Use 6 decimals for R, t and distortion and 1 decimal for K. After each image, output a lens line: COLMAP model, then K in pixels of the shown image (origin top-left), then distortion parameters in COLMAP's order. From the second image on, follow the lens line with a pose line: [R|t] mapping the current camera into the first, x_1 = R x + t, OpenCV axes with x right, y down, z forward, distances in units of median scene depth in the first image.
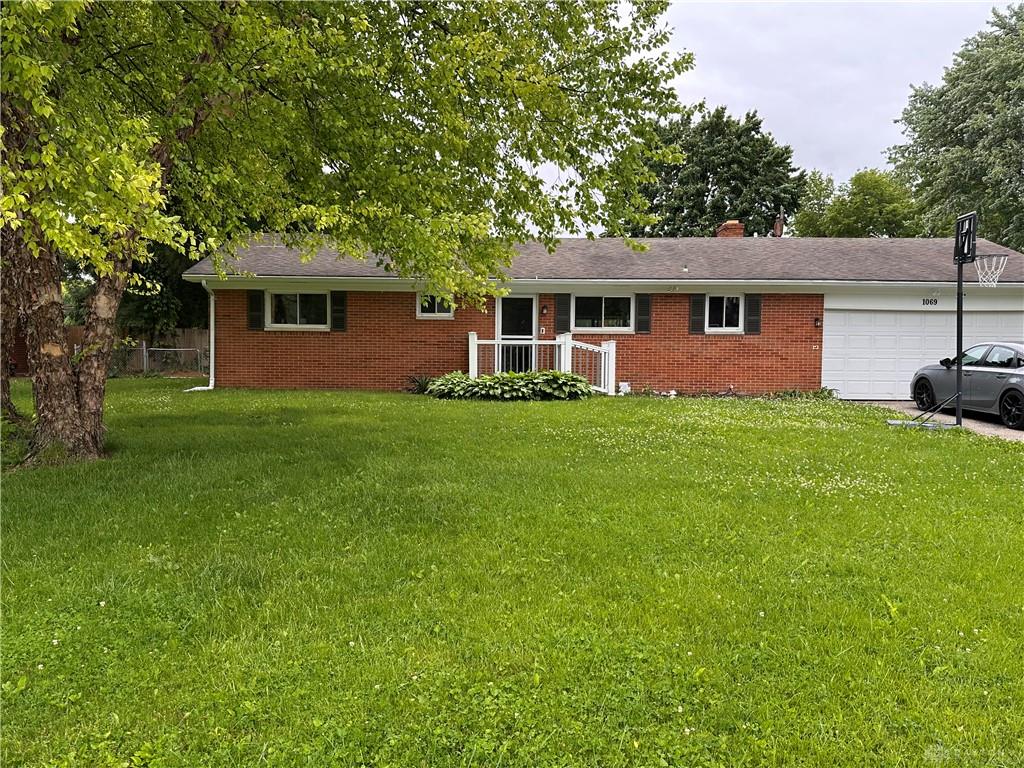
lens RADIAL K [[801.5, 0, 512.0], [0, 801.5, 384.0], [0, 0, 1]] dist [0.083776, -0.000924]
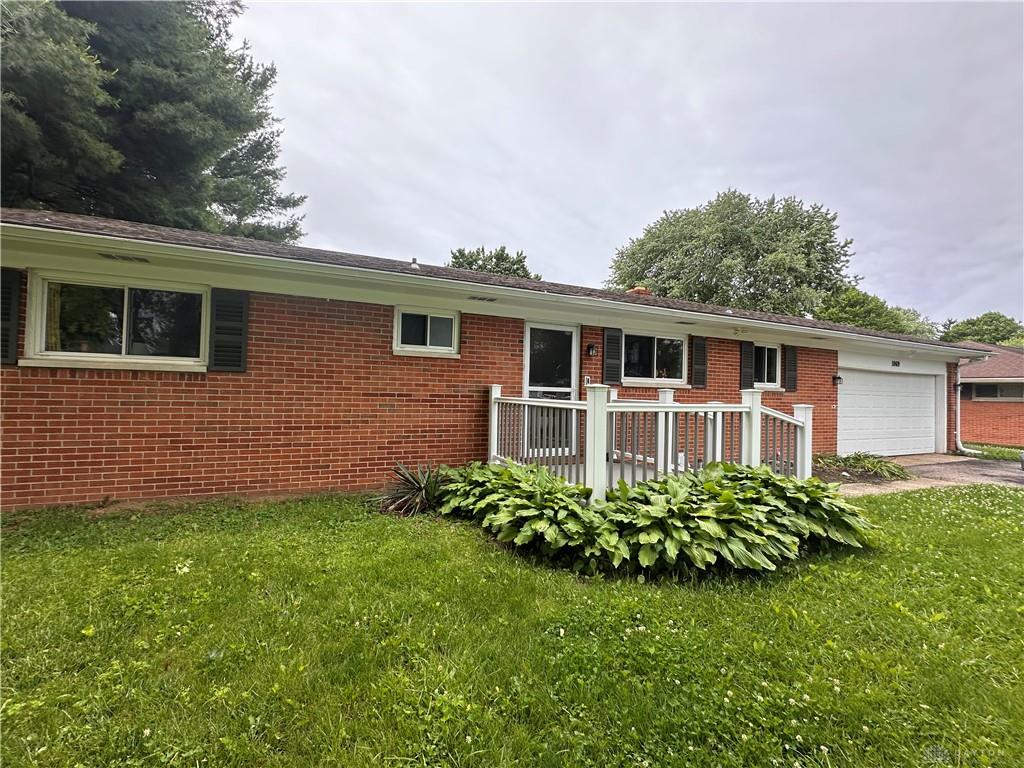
lens RADIAL K [[419.8, 0, 512.0], [0, 419.8, 384.0], [0, 0, 1]] dist [-0.001727, -0.000125]
pose [[0.926151, 0.022278, 0.376495, -0.150928], [-0.002459, 0.998589, -0.053041, -0.045148], [-0.377145, 0.048198, 0.924899, 0.699016]]
